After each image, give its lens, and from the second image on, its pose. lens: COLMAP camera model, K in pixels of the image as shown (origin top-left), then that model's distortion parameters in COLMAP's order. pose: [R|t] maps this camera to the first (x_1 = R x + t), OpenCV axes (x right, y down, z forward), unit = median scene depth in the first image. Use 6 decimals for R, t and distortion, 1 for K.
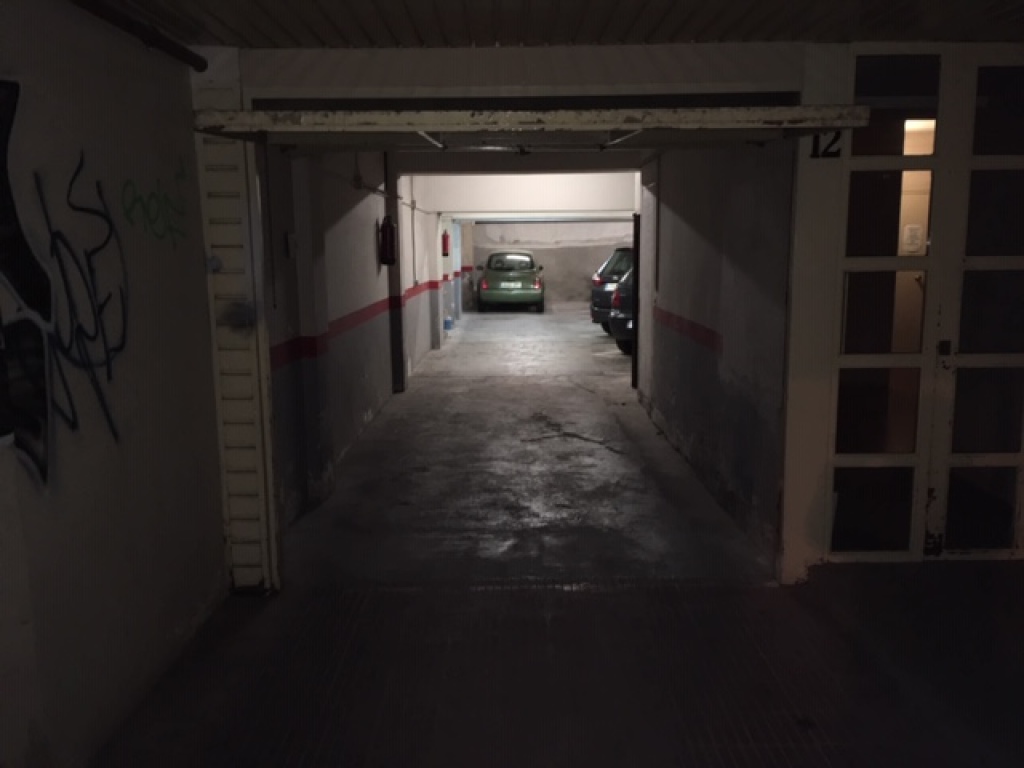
lens RADIAL K [[862.3, 0, 510.9], [0, 862.3, 385.1], [0, 0, 1]] dist [0.028368, -0.021194]
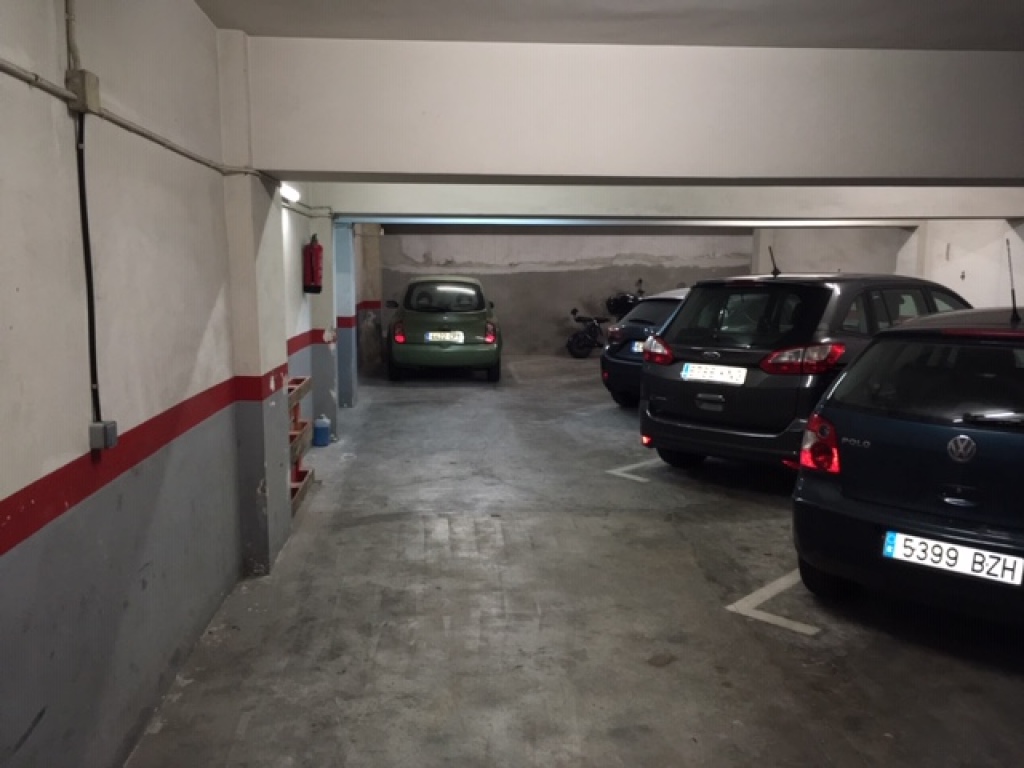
lens RADIAL K [[862.3, 0, 515.3], [0, 862.3, 377.7], [0, 0, 1]] dist [0.028368, -0.021194]
pose [[0.994653, 0.001115, 0.103264, -0.012978], [0.002261, 0.999467, -0.032576, -0.067704], [-0.103245, 0.032635, 0.994120, 0.407520]]
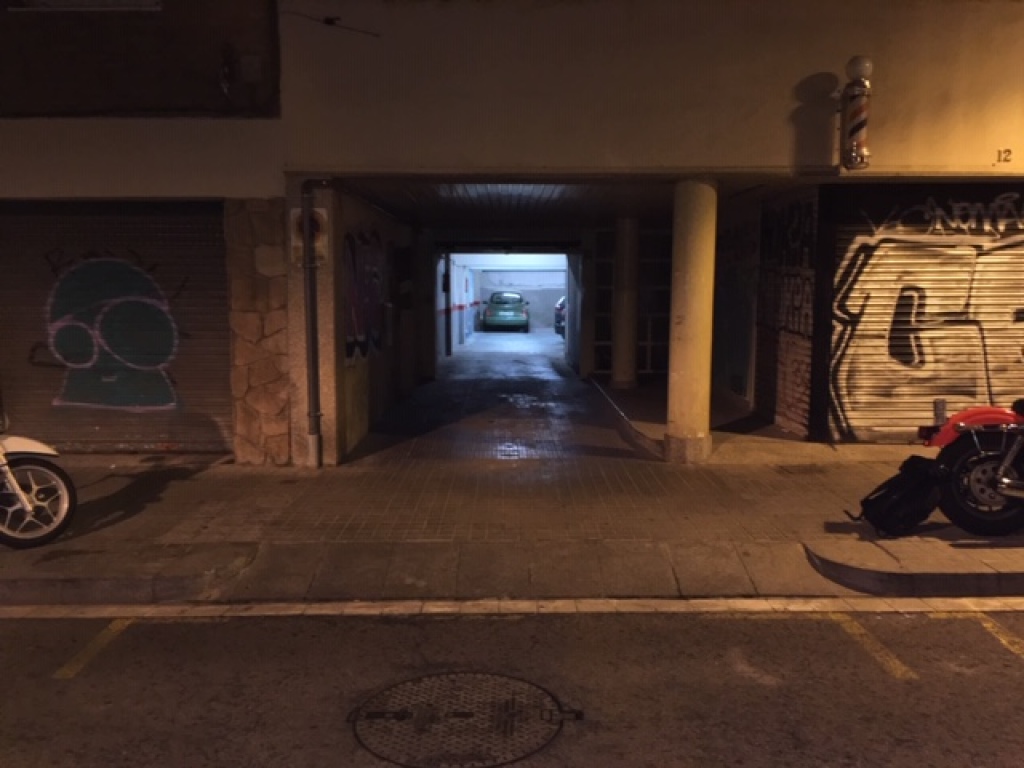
lens RADIAL K [[862.3, 0, 513.7], [0, 862.3, 387.7], [0, 0, 1]] dist [0.028368, -0.021194]
pose [[0.999955, 0.008275, 0.004650, 0.006543], [-0.008039, 0.998779, -0.048742, 0.080669], [-0.005048, 0.048702, 0.998801, -0.456896]]
